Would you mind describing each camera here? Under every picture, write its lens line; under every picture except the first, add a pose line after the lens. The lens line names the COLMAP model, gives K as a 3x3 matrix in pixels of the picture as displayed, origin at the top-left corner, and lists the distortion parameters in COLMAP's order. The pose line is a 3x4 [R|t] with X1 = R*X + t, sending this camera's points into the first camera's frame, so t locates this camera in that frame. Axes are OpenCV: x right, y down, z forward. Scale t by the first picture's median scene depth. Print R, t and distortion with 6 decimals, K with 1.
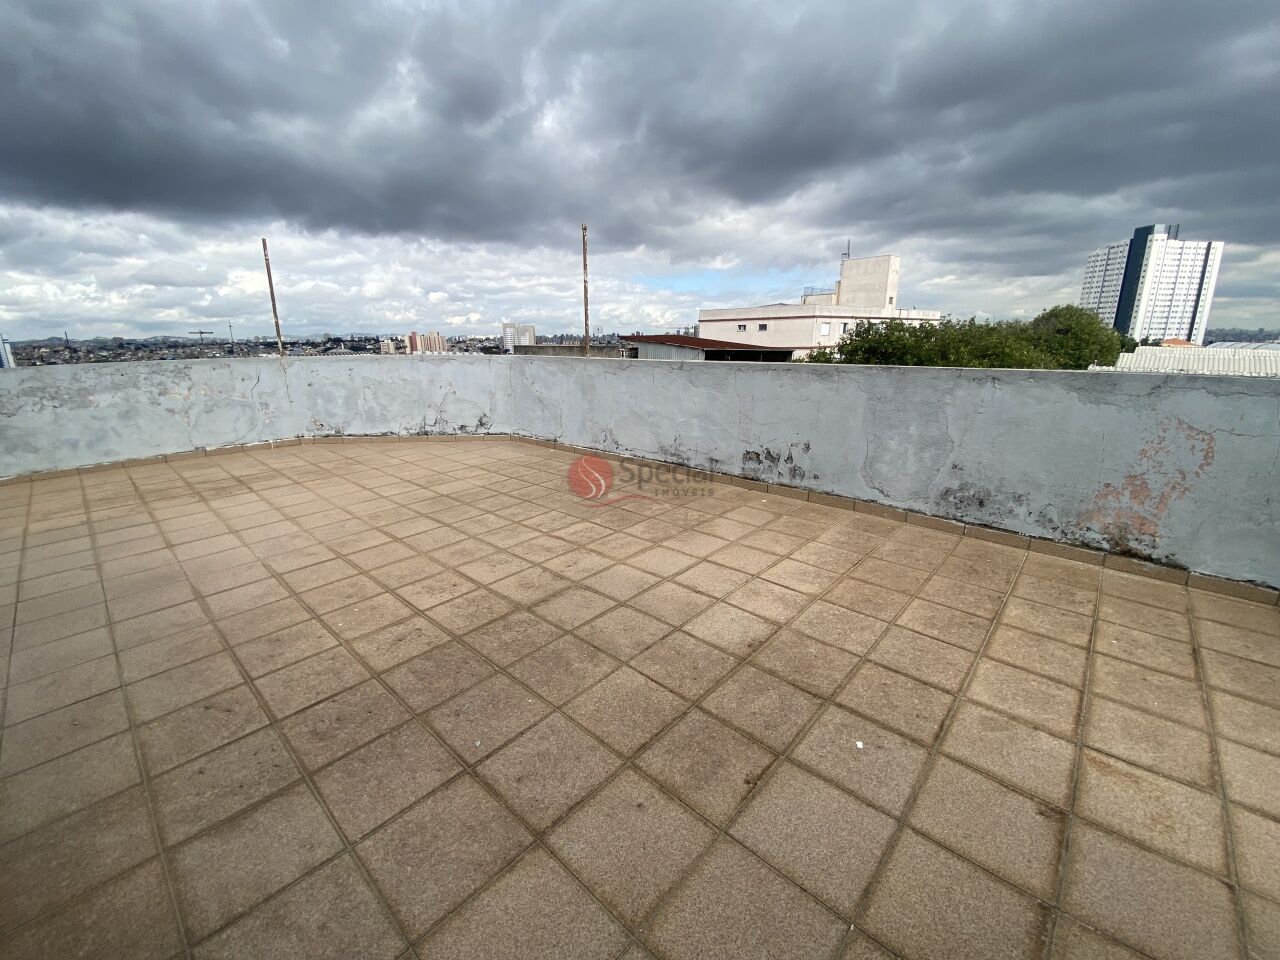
lens RADIAL K [[516.3, 0, 632.8], [0, 516.3, 475.9], [0, 0, 1]] dist [0.021857, -0.021559]
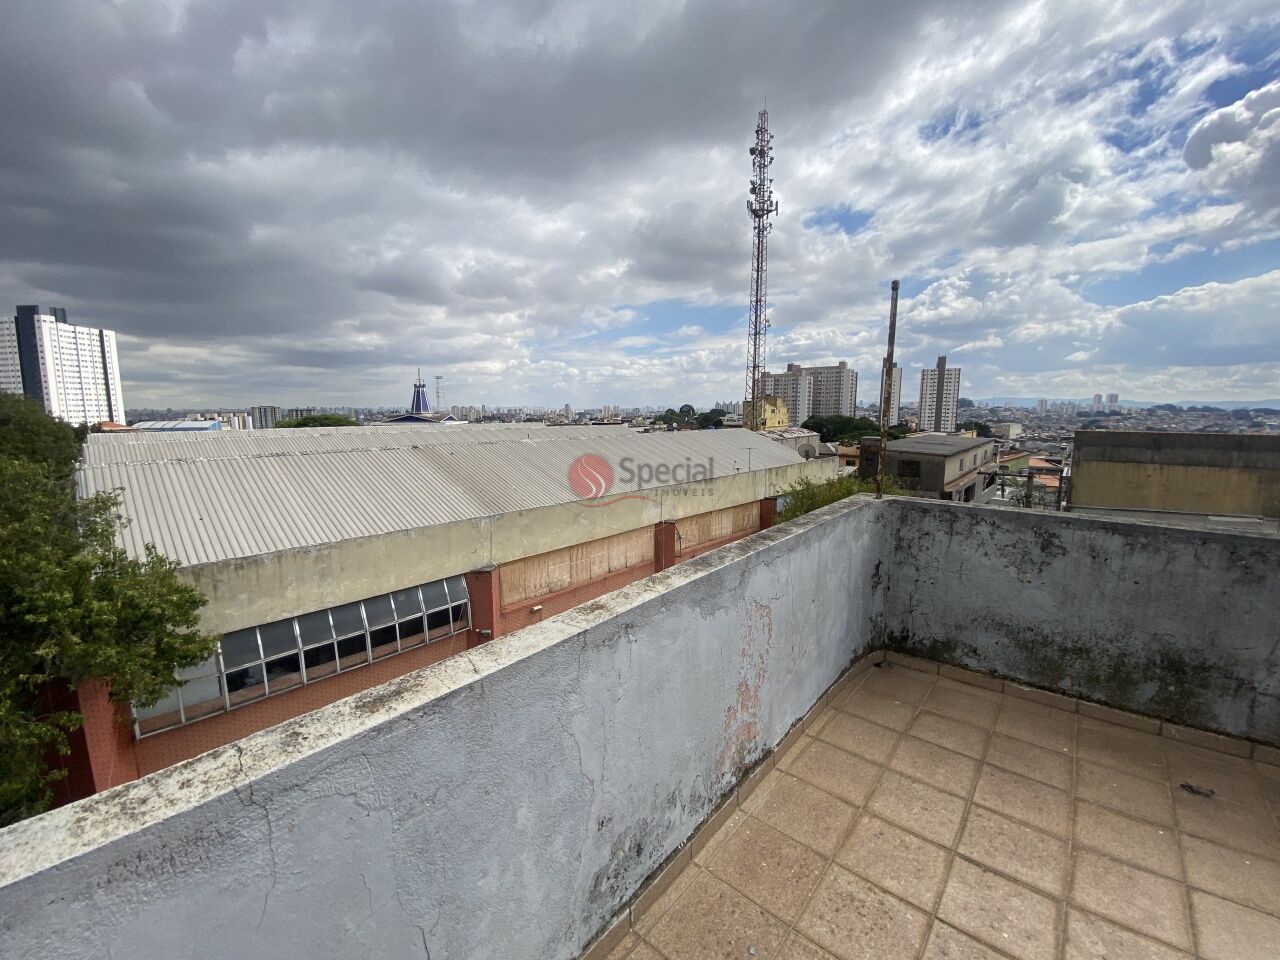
lens RADIAL K [[516.3, 0, 632.8], [0, 516.3, 475.9], [0, 0, 1]] dist [0.021857, -0.021559]
pose [[-0.035909, -0.118912, 0.992255, 0.158977], [0.265973, 0.955948, 0.124186, -0.290775], [-0.963311, 0.268373, -0.002699, 0.713913]]
